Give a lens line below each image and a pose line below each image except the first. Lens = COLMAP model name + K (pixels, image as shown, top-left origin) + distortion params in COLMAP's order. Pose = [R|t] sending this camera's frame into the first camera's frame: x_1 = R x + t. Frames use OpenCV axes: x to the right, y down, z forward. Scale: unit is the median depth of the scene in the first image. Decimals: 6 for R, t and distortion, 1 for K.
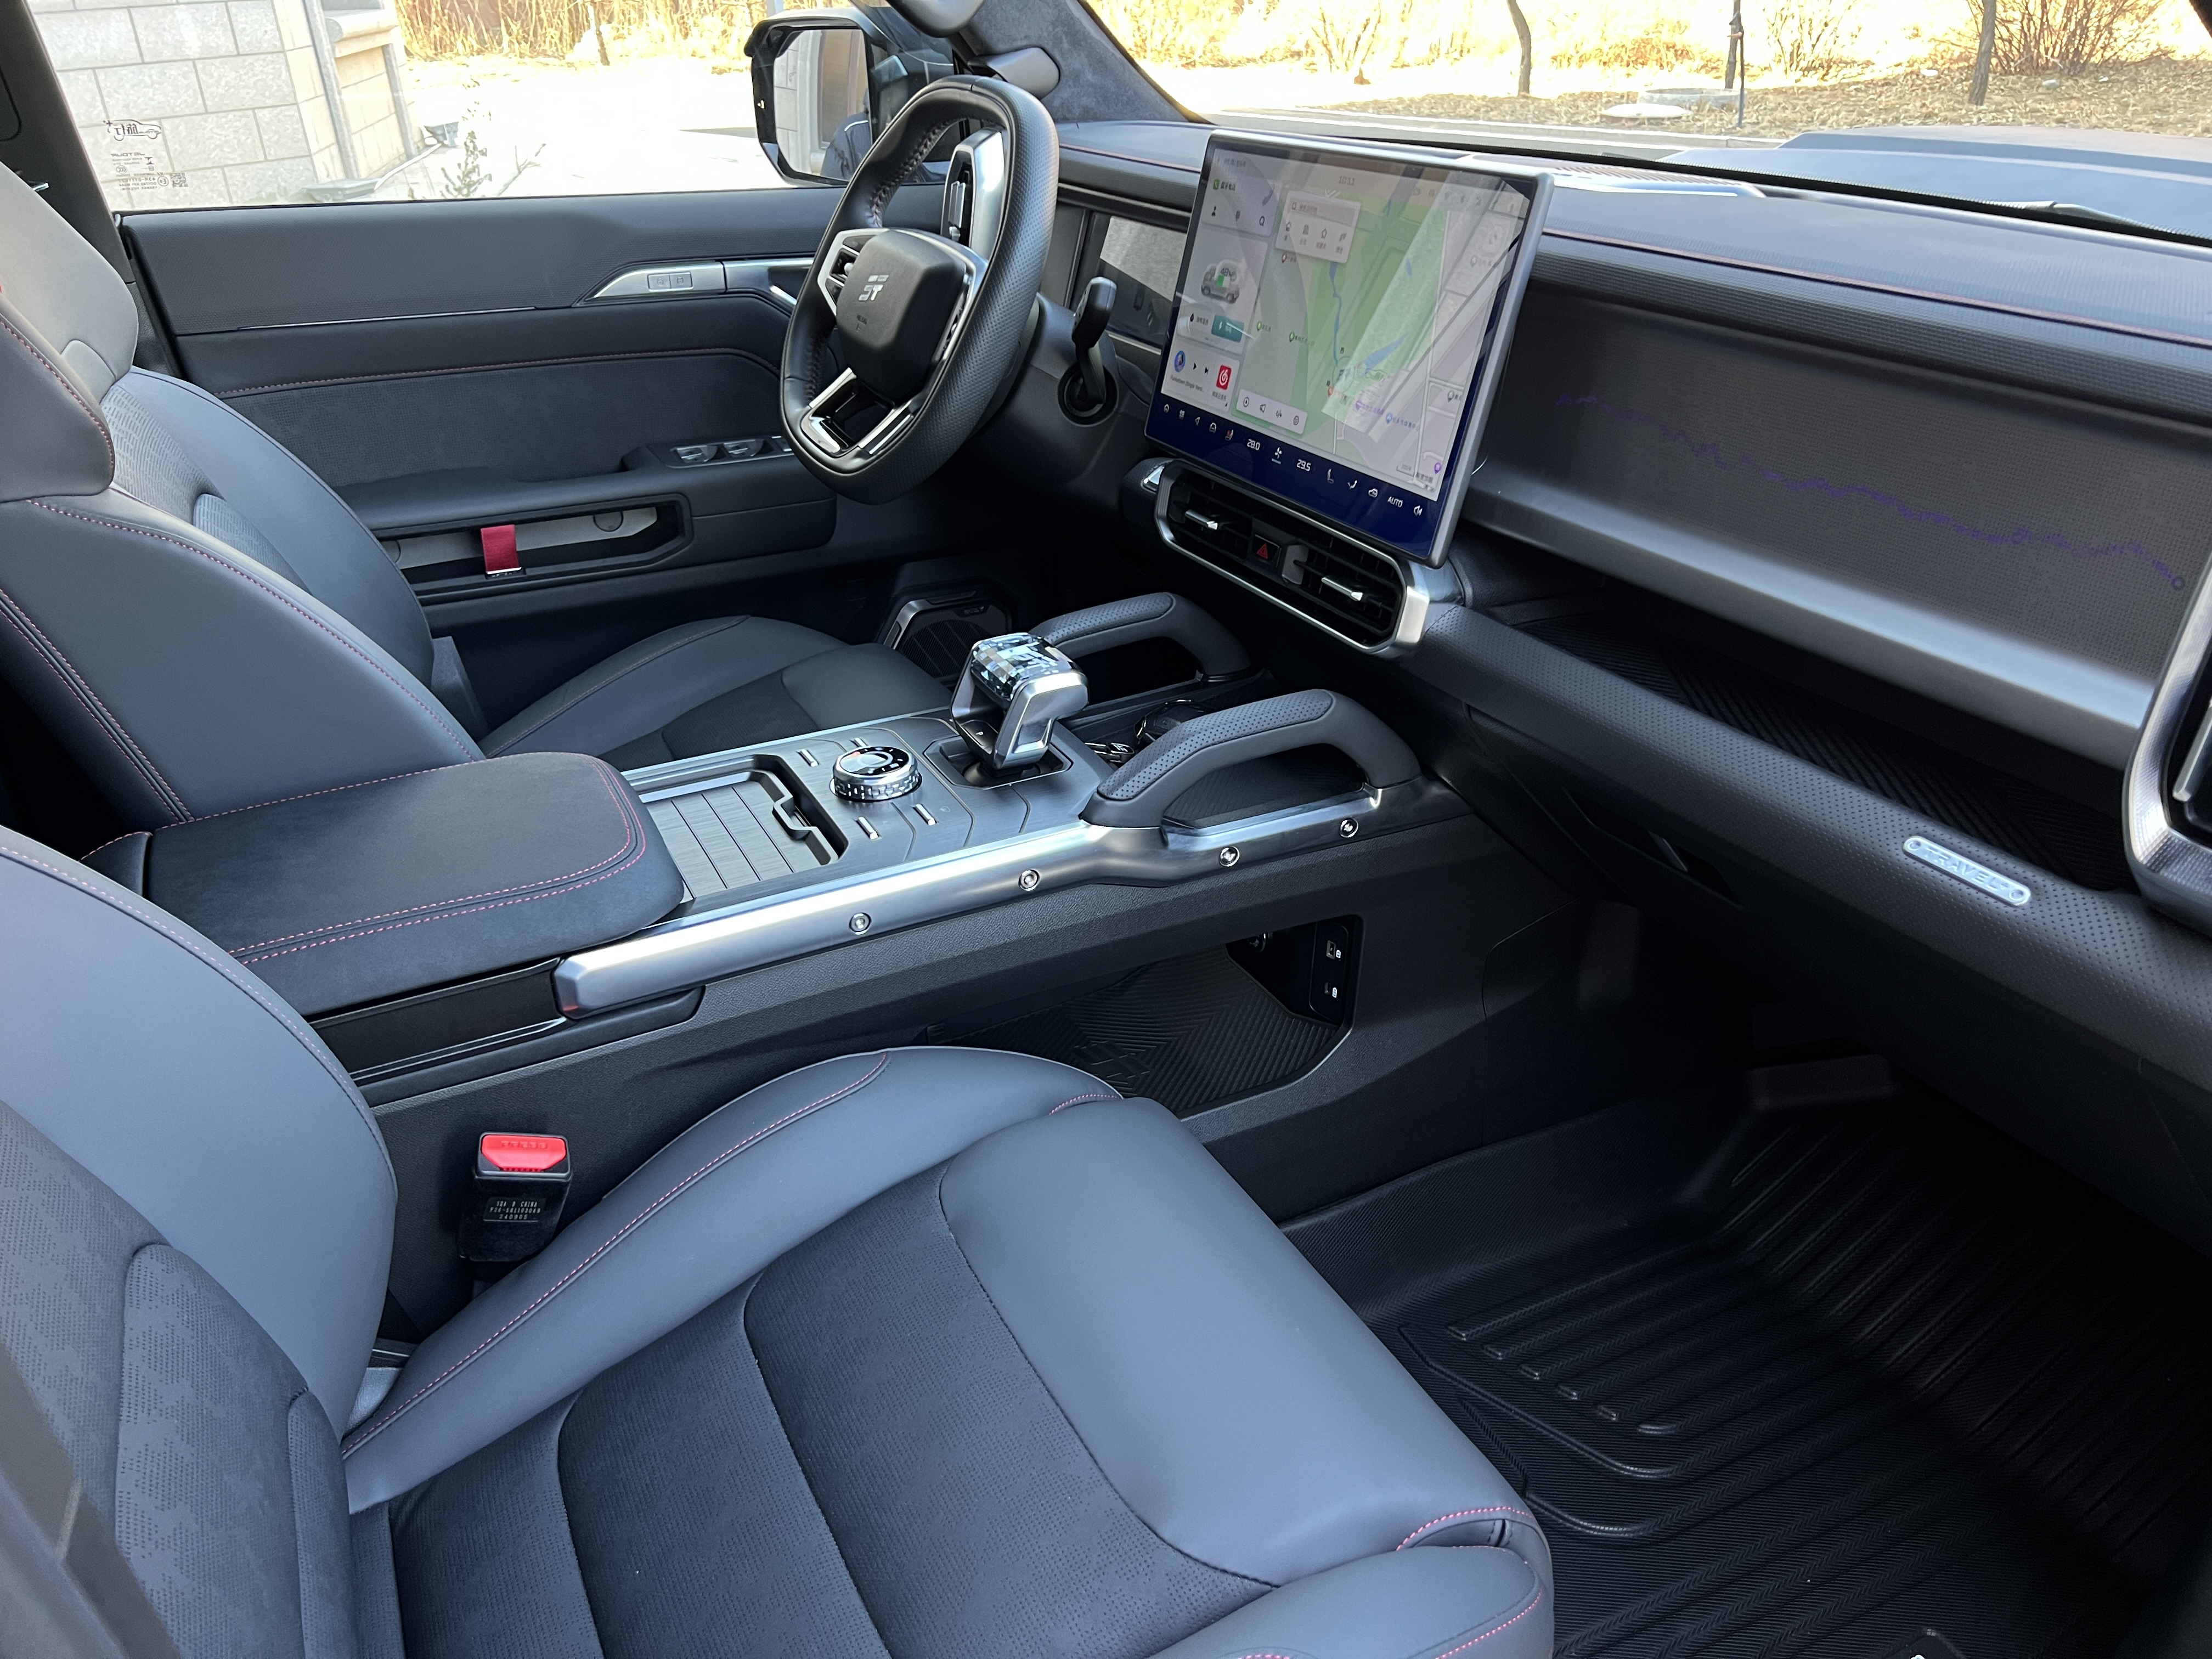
lens RADIAL K [[1653.1, 0, 1106.4], [0, 1653.1, 825.7], [0, 0, 1]] dist [0.036099, -0.032648]
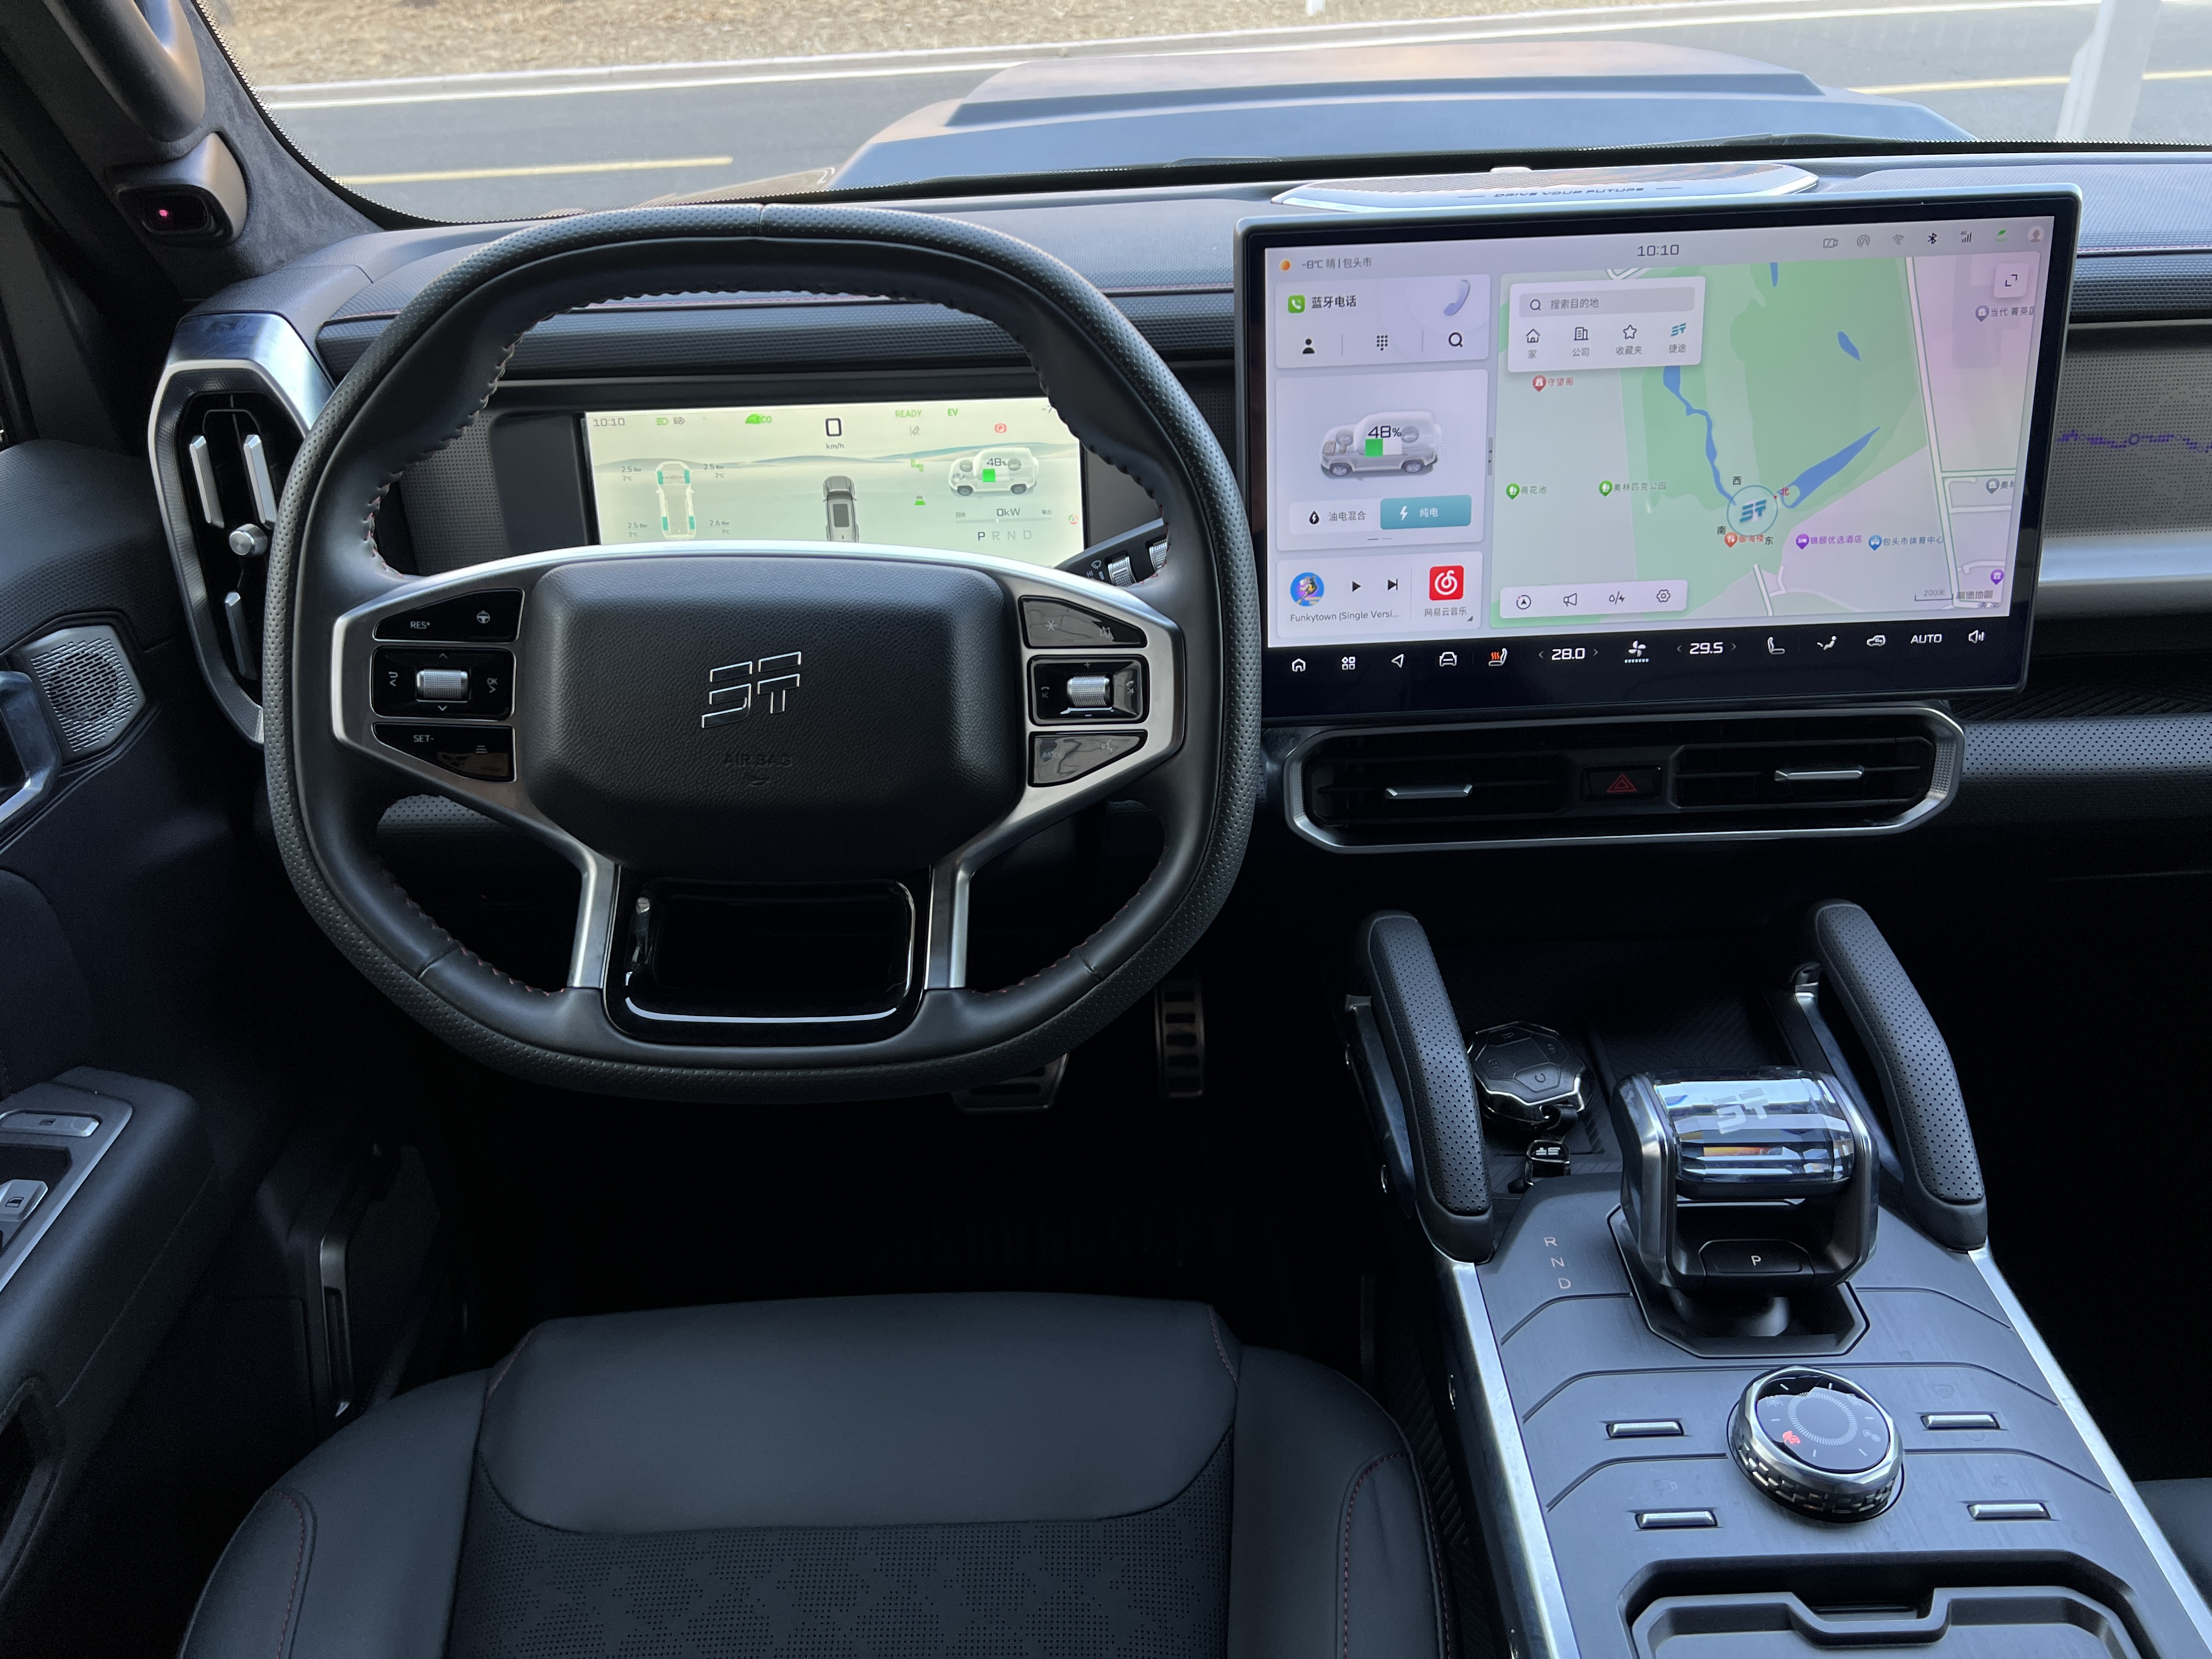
lens RADIAL K [[1653.1, 0, 1106.1], [0, 1653.1, 834.2], [0, 0, 1]] dist [0.036099, -0.032648]
pose [[0.430907, -0.444393, 0.785388, -0.548603], [0.433241, 0.865349, 0.251938, -0.415620], [-0.791594, 0.231701, 0.565414, 0.781945]]
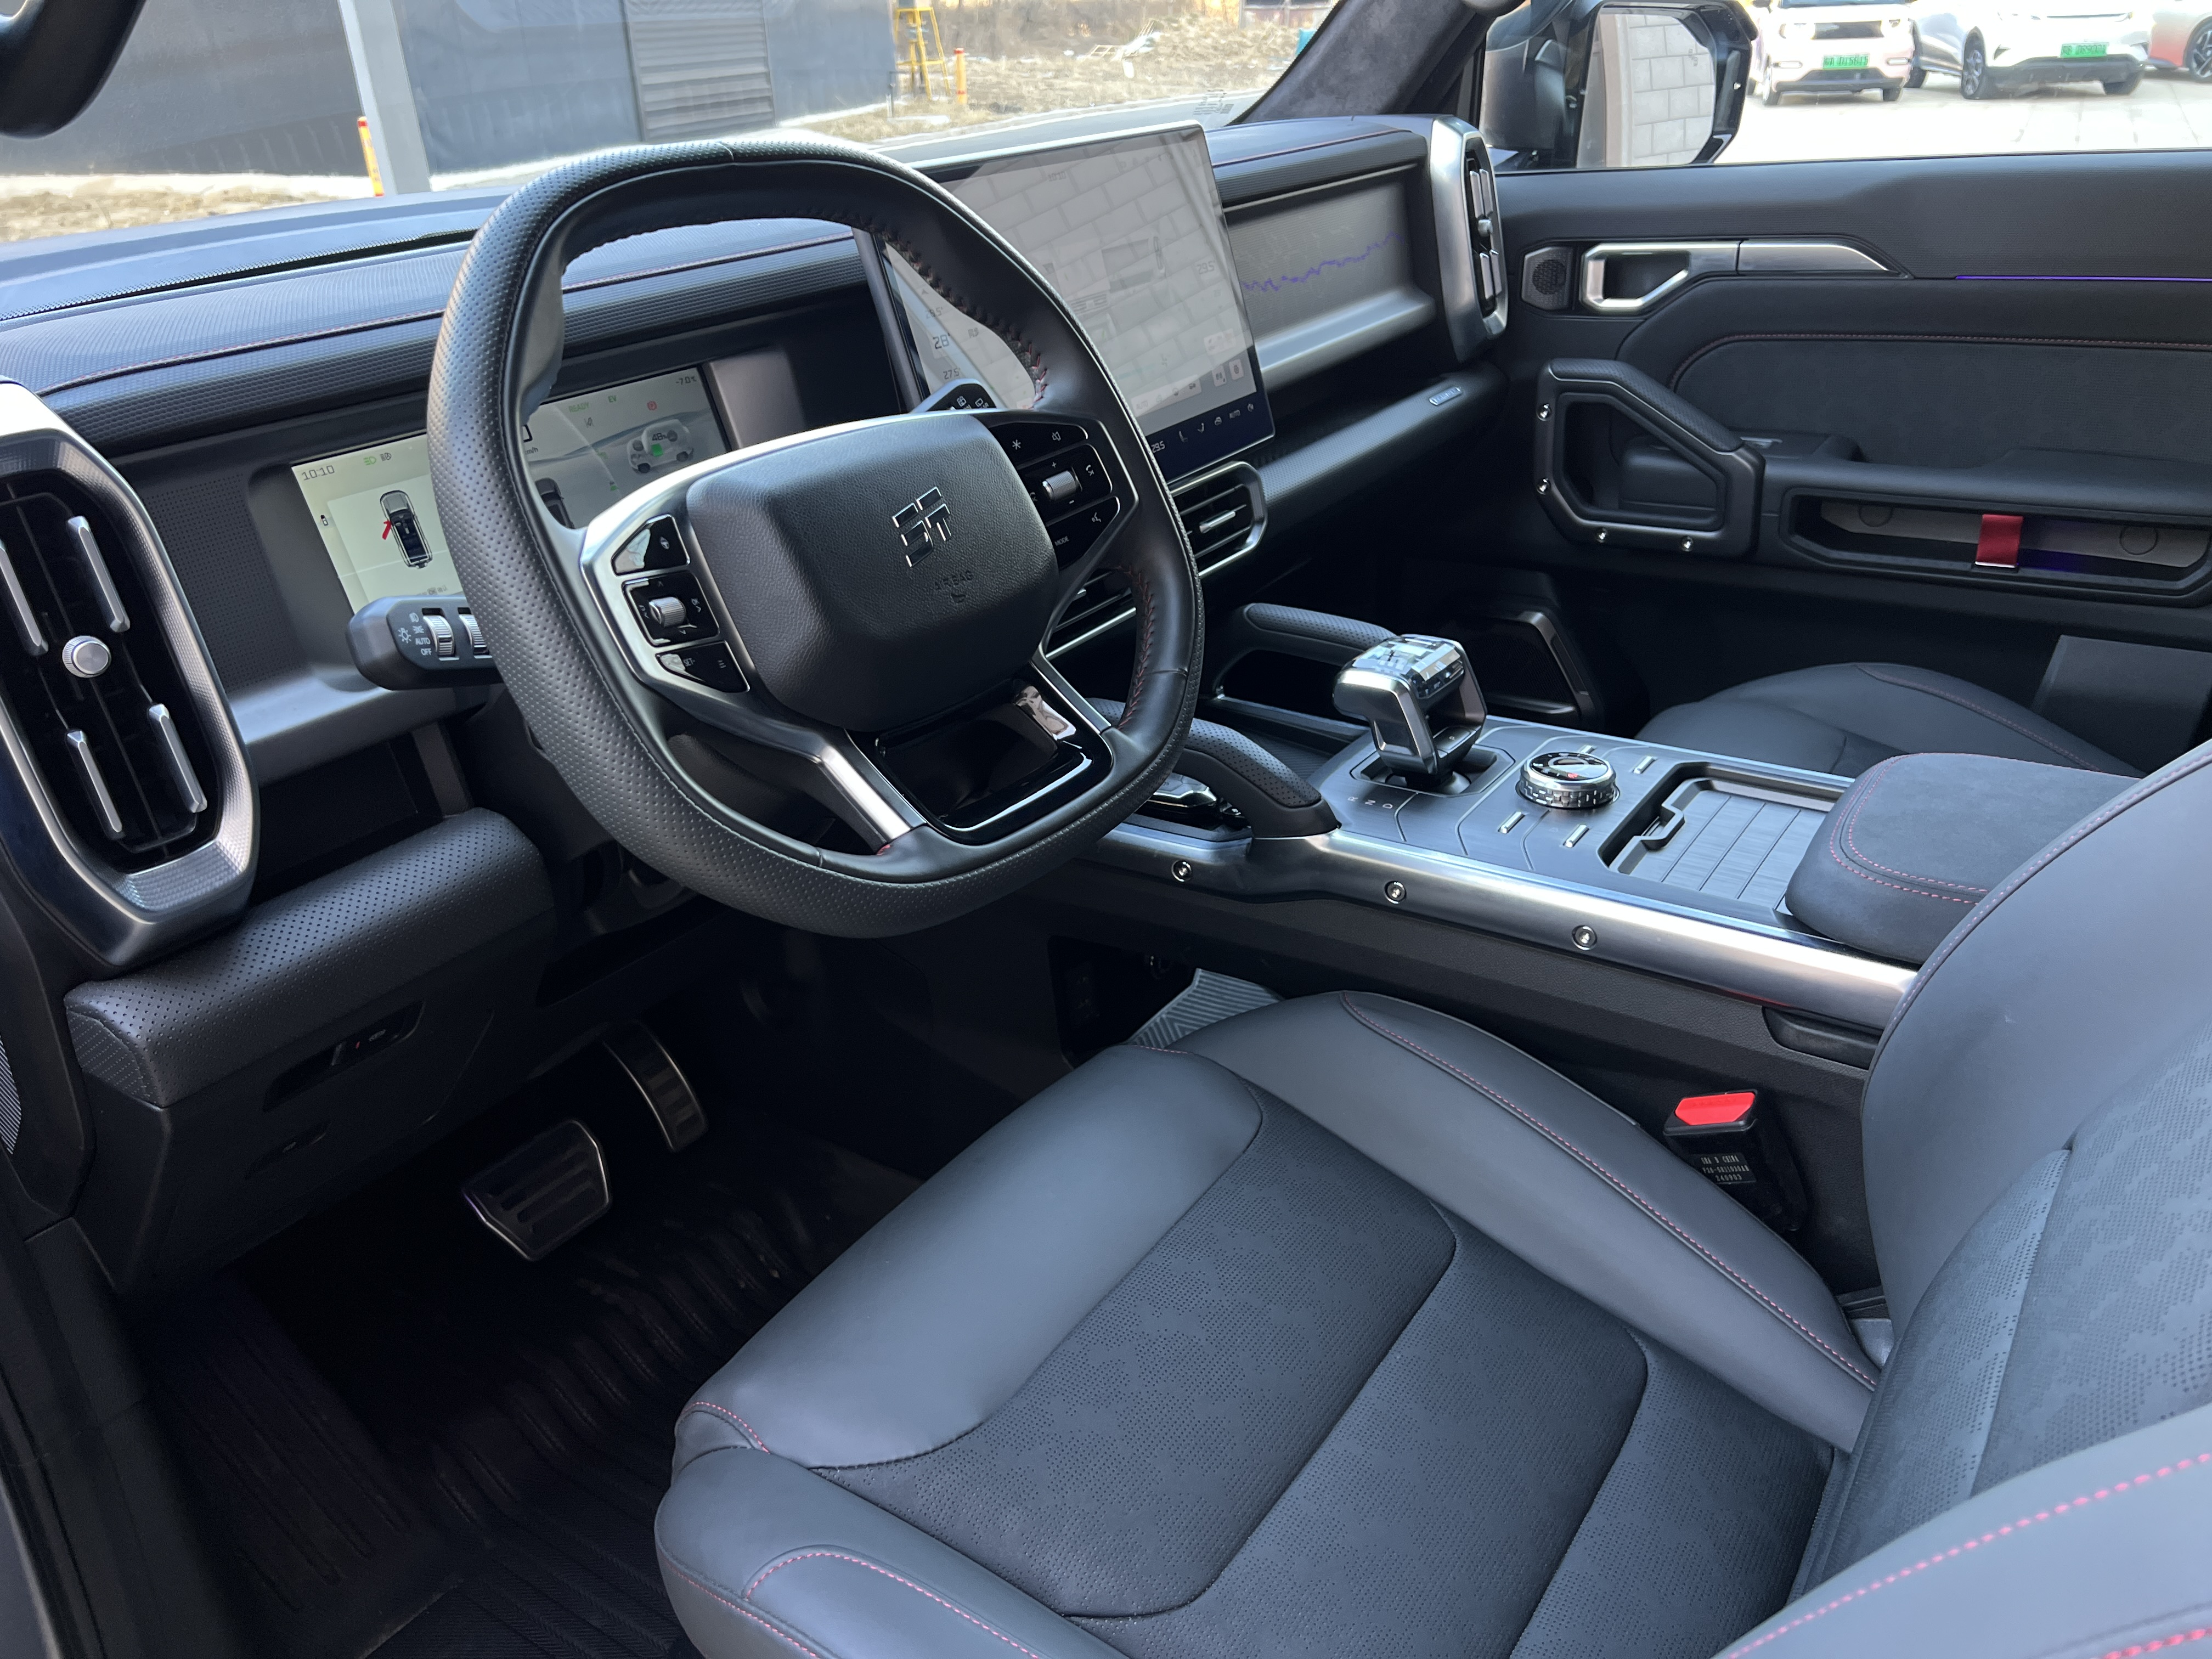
lens RADIAL K [[1653.1, 0, 1106.7], [0, 1653.1, 840.8], [0, 0, 1]] dist [0.036099, -0.032648]
pose [[-0.469110, -0.344389, 0.813224, -0.729948], [0.469365, 0.682790, 0.559906, -0.601382], [-0.748086, 0.644356, -0.158659, 1.271485]]
